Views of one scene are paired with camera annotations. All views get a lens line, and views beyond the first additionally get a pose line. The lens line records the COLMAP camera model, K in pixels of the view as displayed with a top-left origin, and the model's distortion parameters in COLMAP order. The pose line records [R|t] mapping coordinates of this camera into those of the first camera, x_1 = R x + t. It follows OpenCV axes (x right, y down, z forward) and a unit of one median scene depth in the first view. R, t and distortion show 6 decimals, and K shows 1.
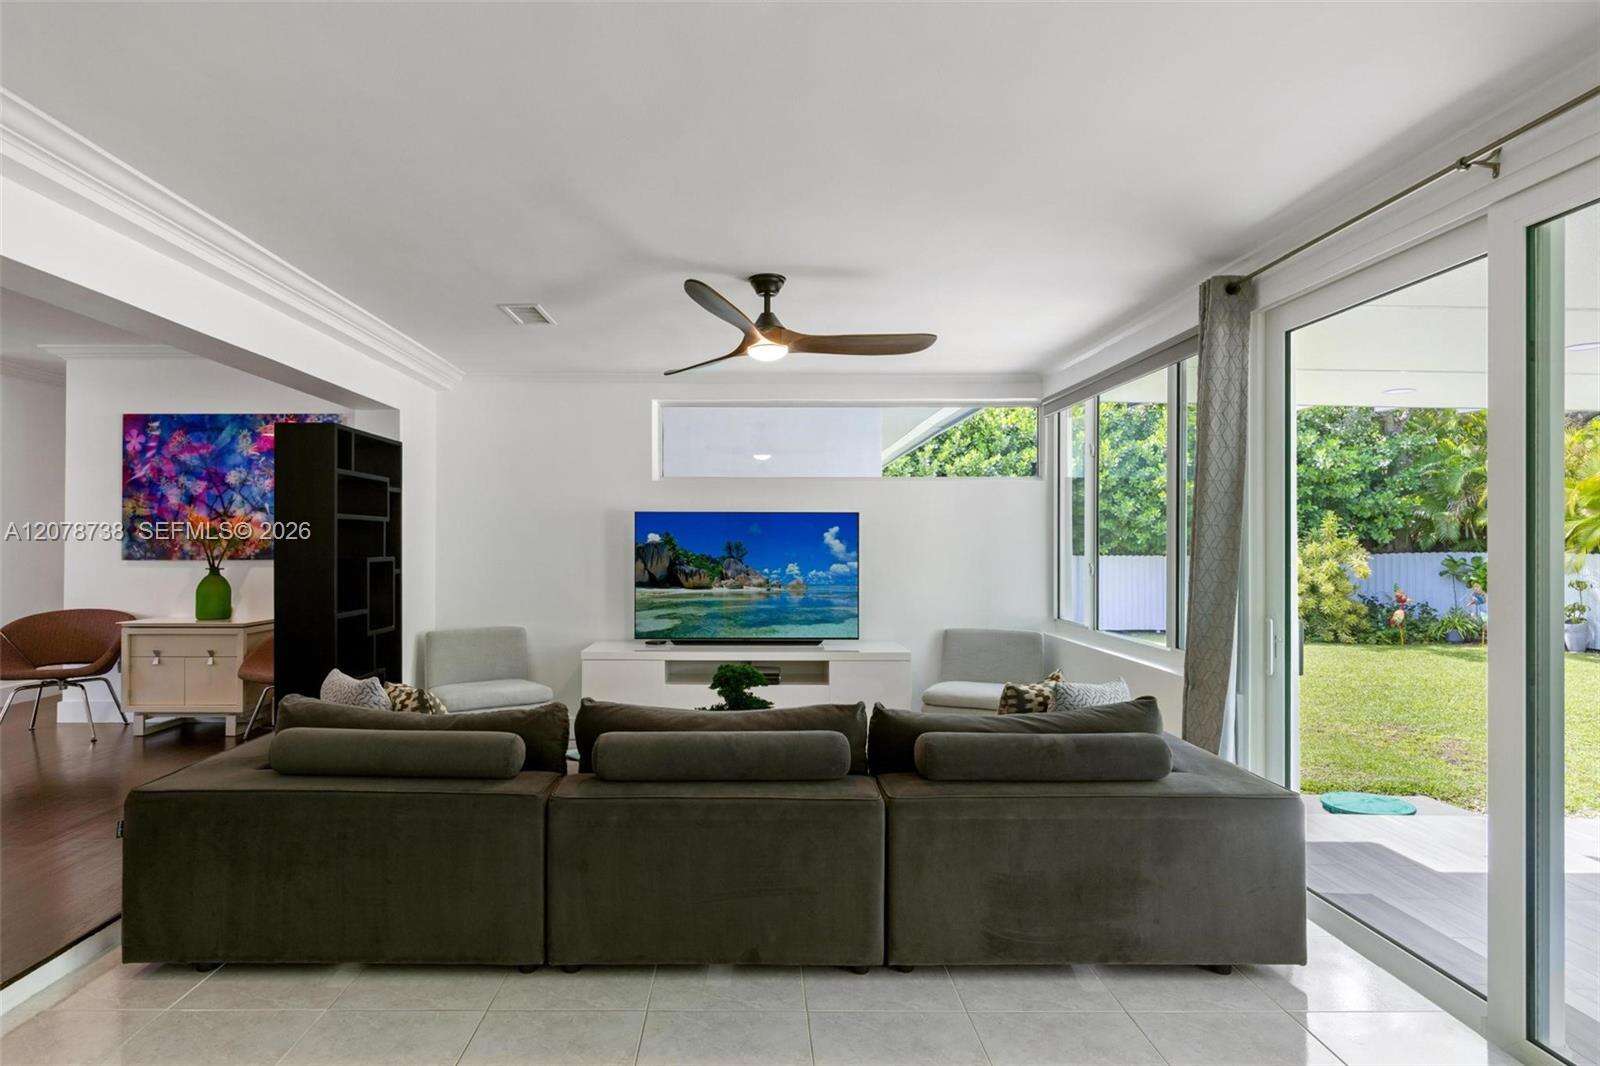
lens RADIAL K [[806.3, 0, 818.3], [0, 806.3, 536.1], [0, 0, 1]] dist [0.003285, 0.003814]
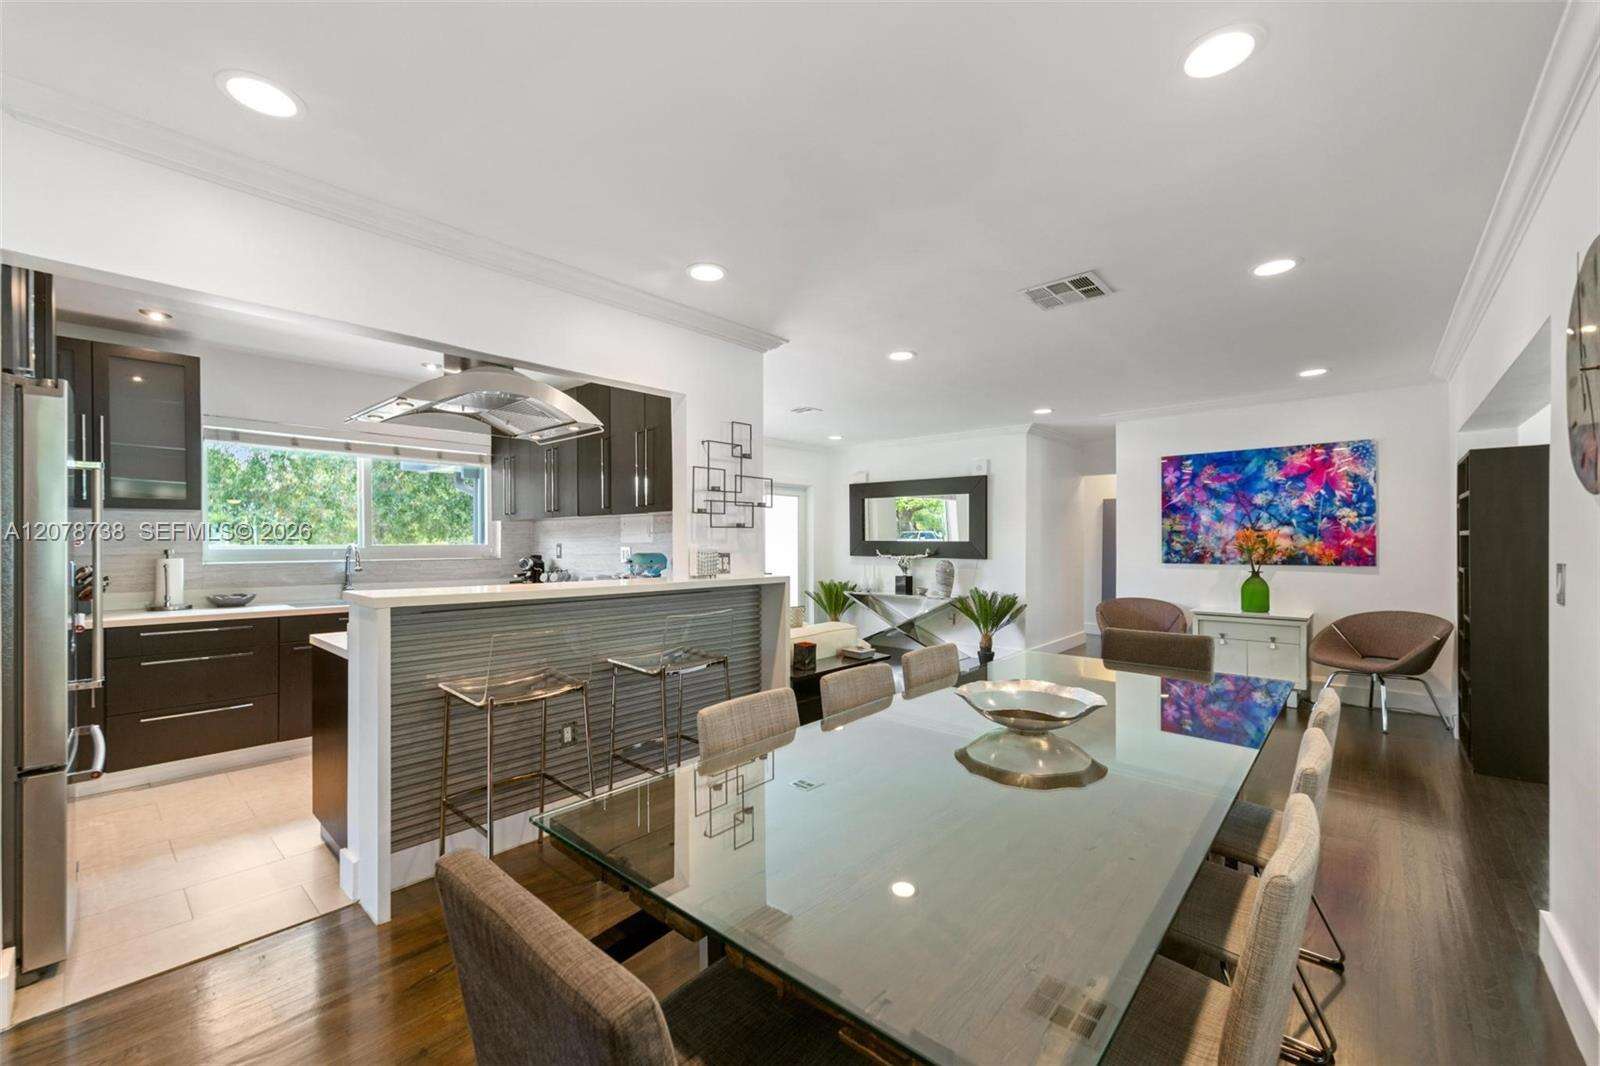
lens RADIAL K [[658.9, 0, 803.8], [0, 658.9, 544.8], [0, 0, 1]] dist [0.005423, 0.000022]
pose [[0.760703, -0.000520, -0.649100, -0.596319], [0.012777, 0.999818, 0.014173, -0.025396], [0.648974, -0.019075, 0.760571, -0.240747]]
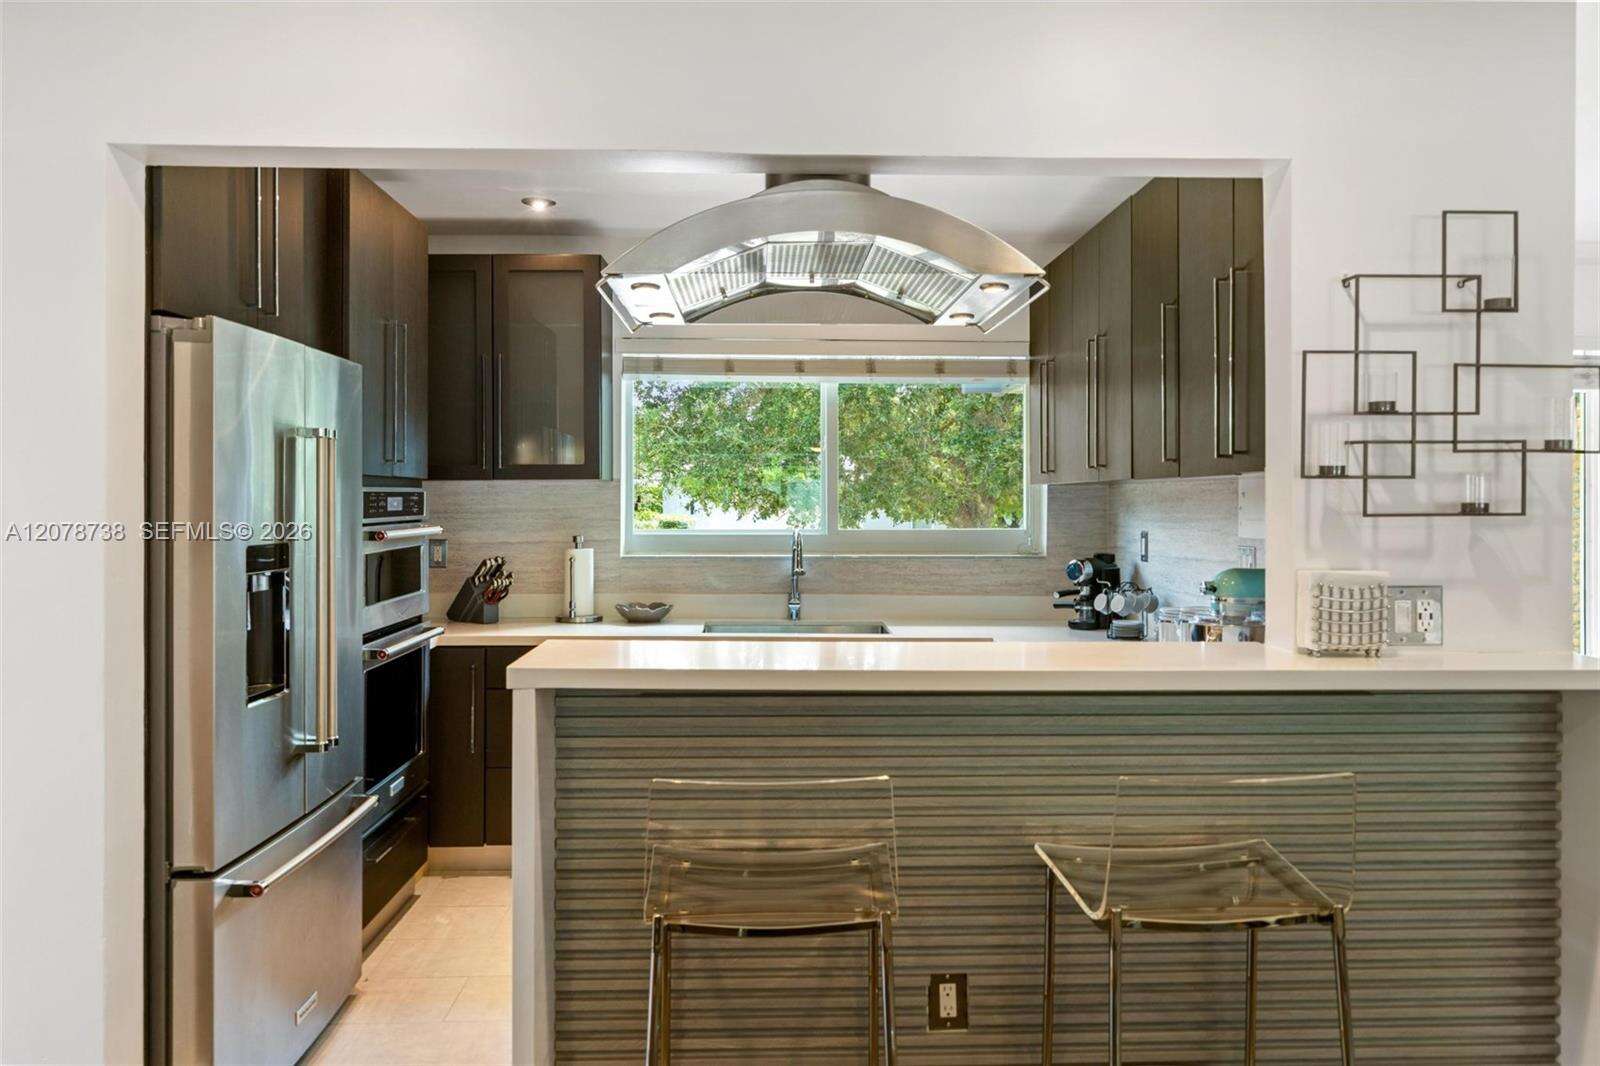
lens RADIAL K [[1174.0, 0, 794.7], [0, 1174.0, 505.2], [0, 0, 1]] dist [0.006227, -0.001392]
pose [[0.055862, 0.002827, -0.998434, -0.686488], [0.013833, 0.999898, 0.003605, -0.043298], [0.998343, -0.014012, 0.055817, -0.023950]]
